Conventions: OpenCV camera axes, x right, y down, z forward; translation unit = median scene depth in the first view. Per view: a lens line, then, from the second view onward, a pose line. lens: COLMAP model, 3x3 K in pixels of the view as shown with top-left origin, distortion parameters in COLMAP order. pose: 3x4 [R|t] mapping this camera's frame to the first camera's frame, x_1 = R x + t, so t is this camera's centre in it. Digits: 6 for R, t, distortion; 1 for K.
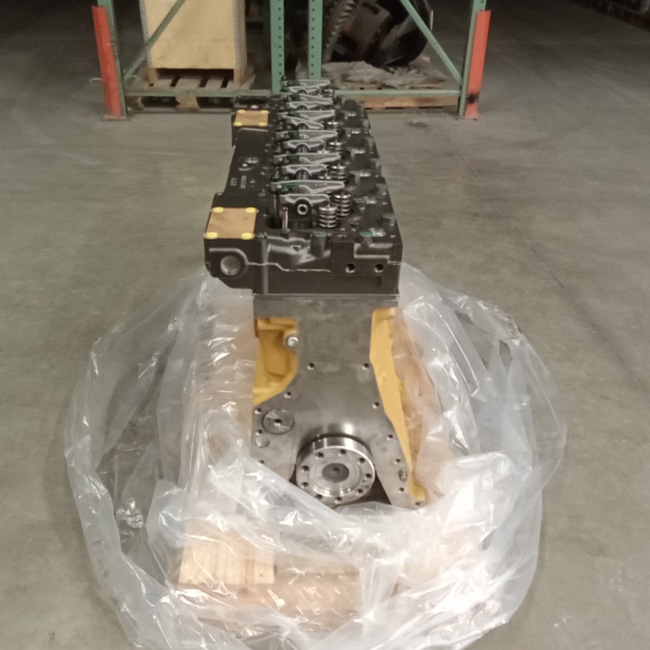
lens RADIAL K [[674.2, 0, 325.0], [0, 674.2, 325.0], [0, 0, 1]] dist [0.019260, 0.015970]
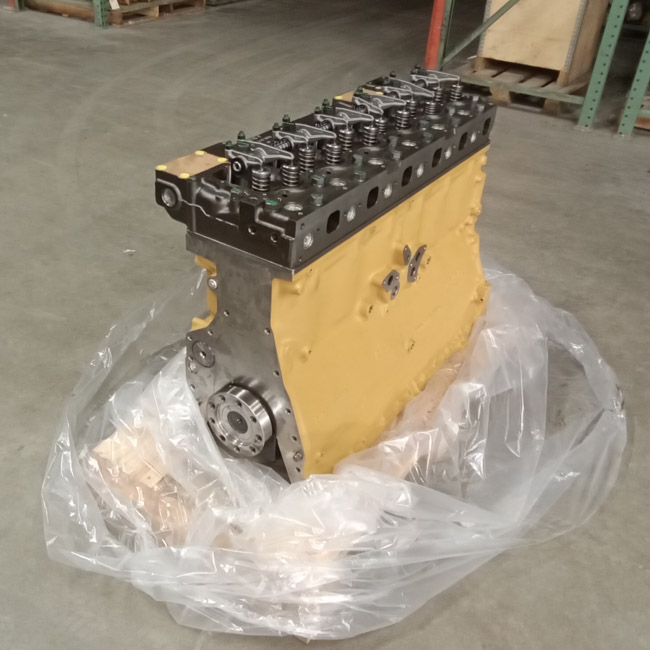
lens RADIAL K [[681.7, 0, 331.7], [0, 681.7, 302.7], [0, 0, 1]] dist [0.011157, -0.009521]
pose [[0.818350, 0.329097, -0.471166, 0.576648], [-0.340329, 0.938116, 0.064143, -0.074840], [0.463118, 0.107860, 0.879709, 0.110620]]
